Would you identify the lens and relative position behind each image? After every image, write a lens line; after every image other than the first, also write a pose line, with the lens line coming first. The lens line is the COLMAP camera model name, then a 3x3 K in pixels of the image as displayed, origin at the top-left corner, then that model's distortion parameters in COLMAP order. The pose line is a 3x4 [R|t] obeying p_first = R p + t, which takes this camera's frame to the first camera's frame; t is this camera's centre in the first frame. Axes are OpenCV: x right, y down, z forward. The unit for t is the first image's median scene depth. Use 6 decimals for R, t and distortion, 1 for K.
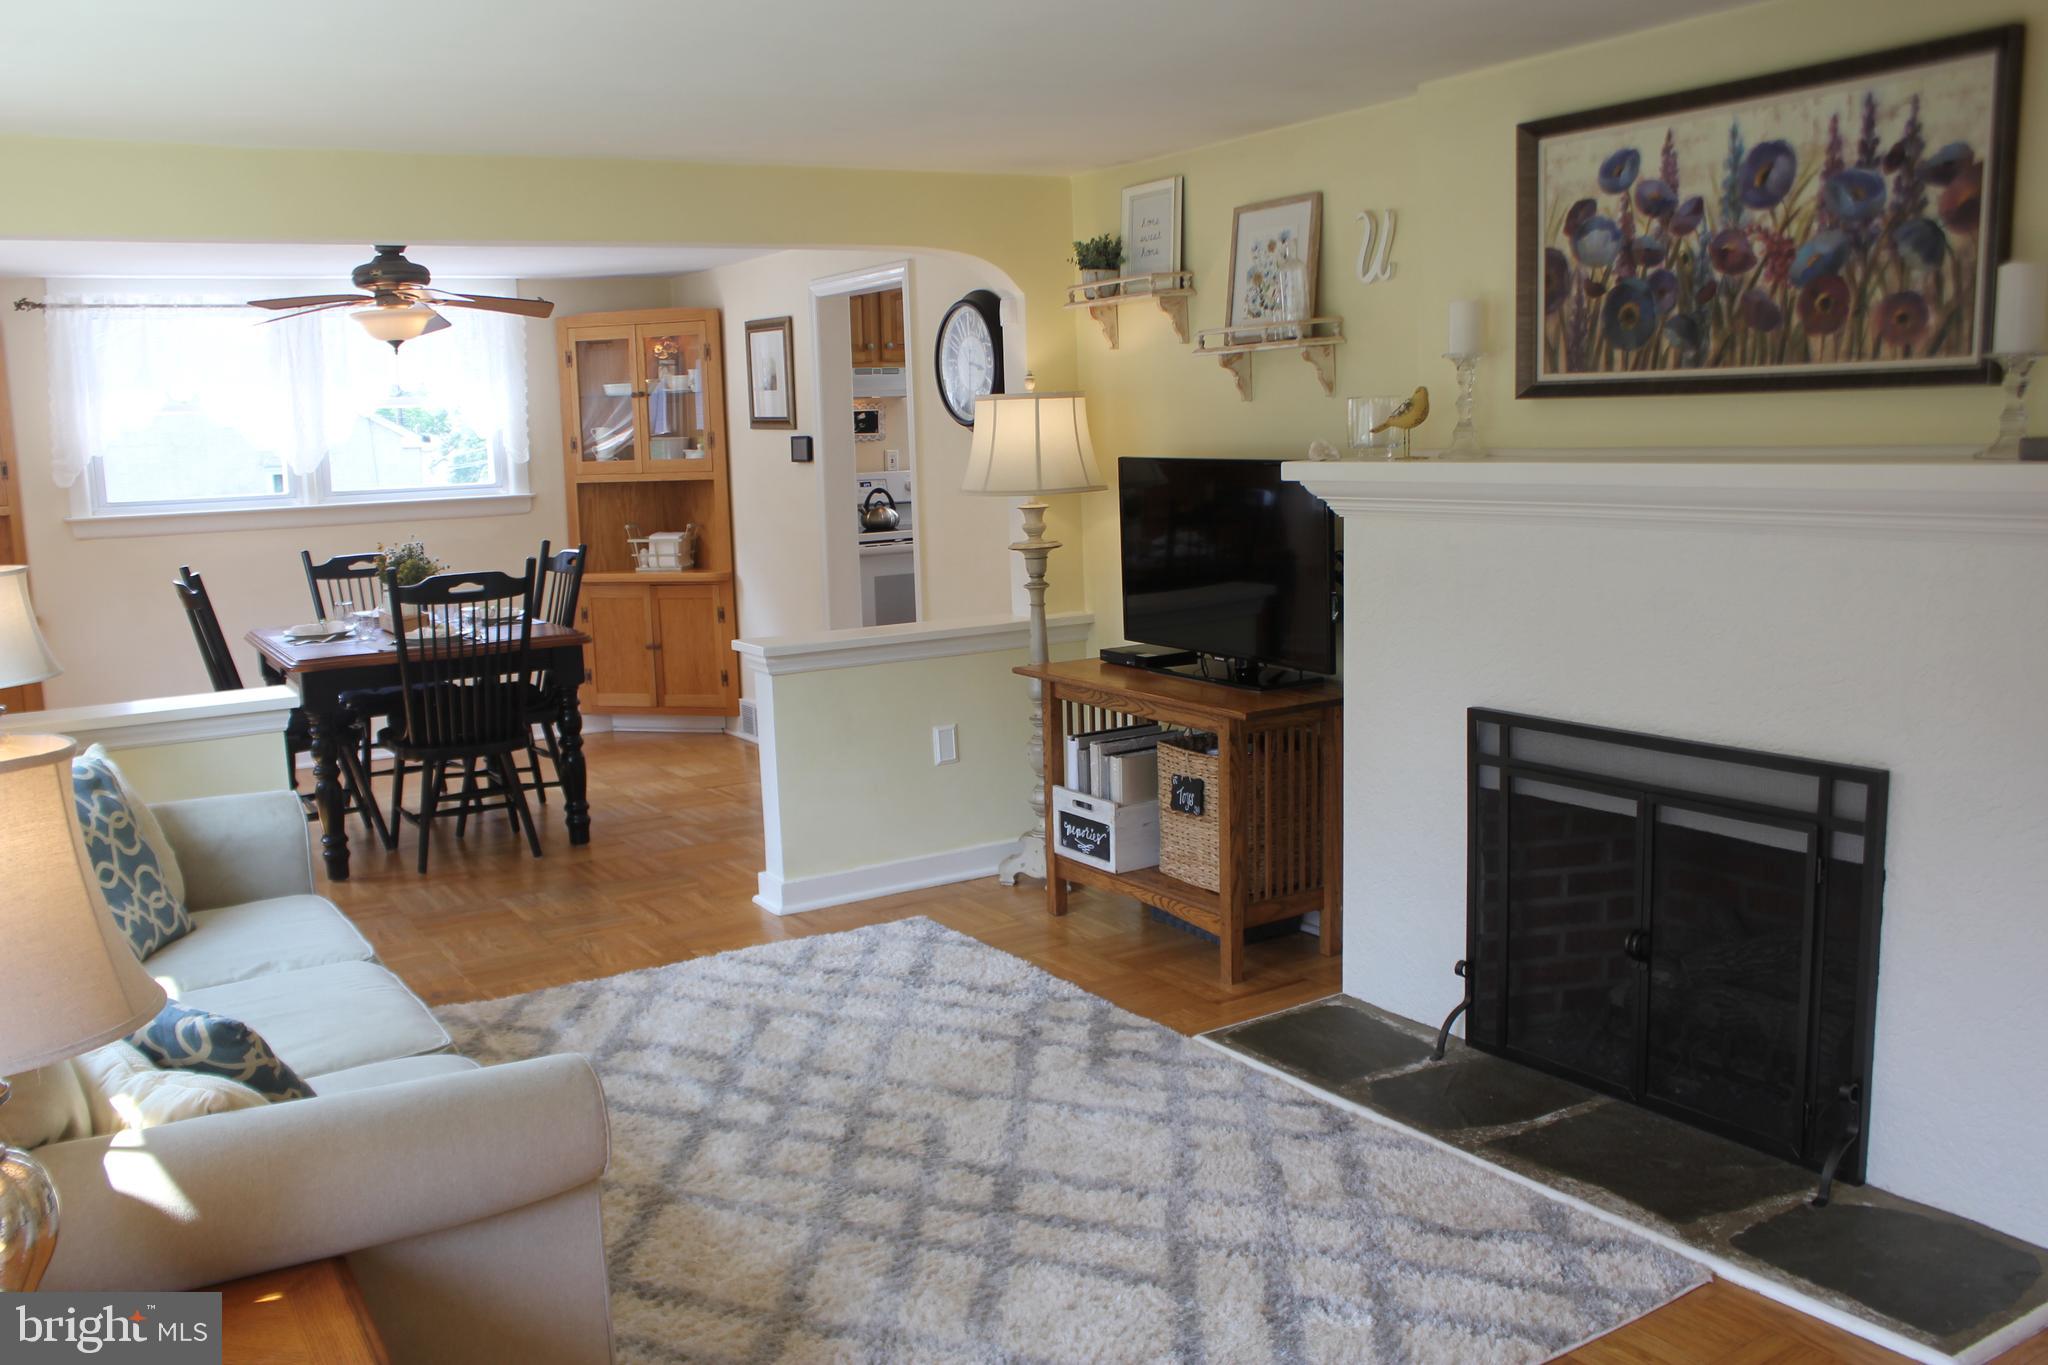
lens RADIAL K [[1765.4, 0, 970.5], [0, 1765.4, 688.9], [0, 0, 1]] dist [-0.146660, 0.153470]
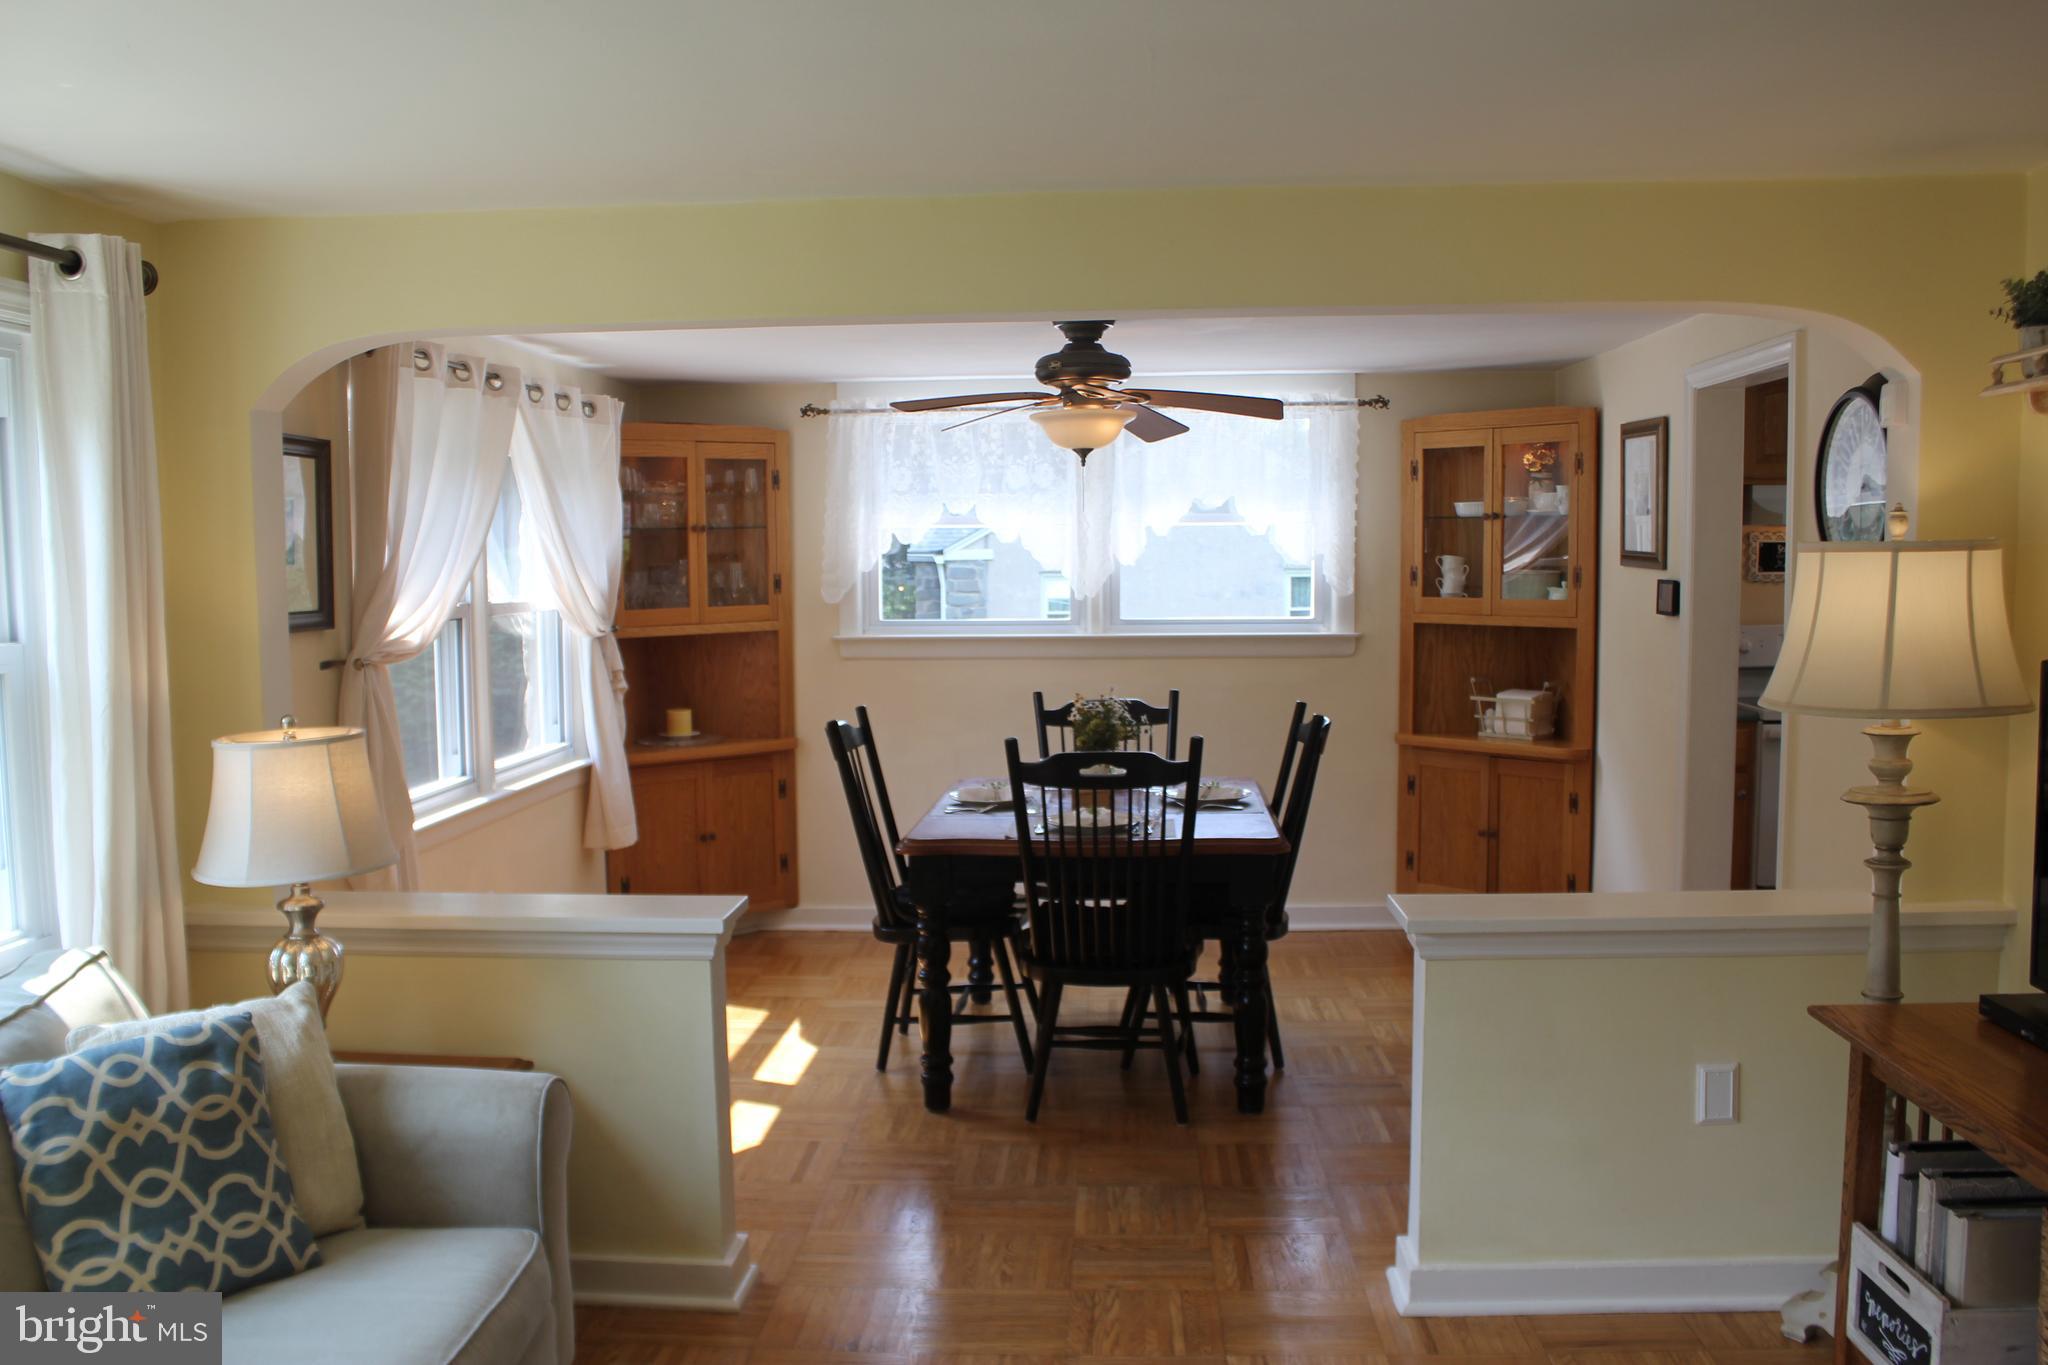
lens RADIAL K [[1730.1, 0, 957.3], [0, 1730.1, 719.7], [0, 0, 1]] dist [-0.136424, 0.100040]
pose [[0.811808, 0.076493, -0.578893, 0.080249], [-0.098925, 0.995069, -0.007243, -0.054697], [0.575484, 0.063147, 0.815372, 0.274659]]
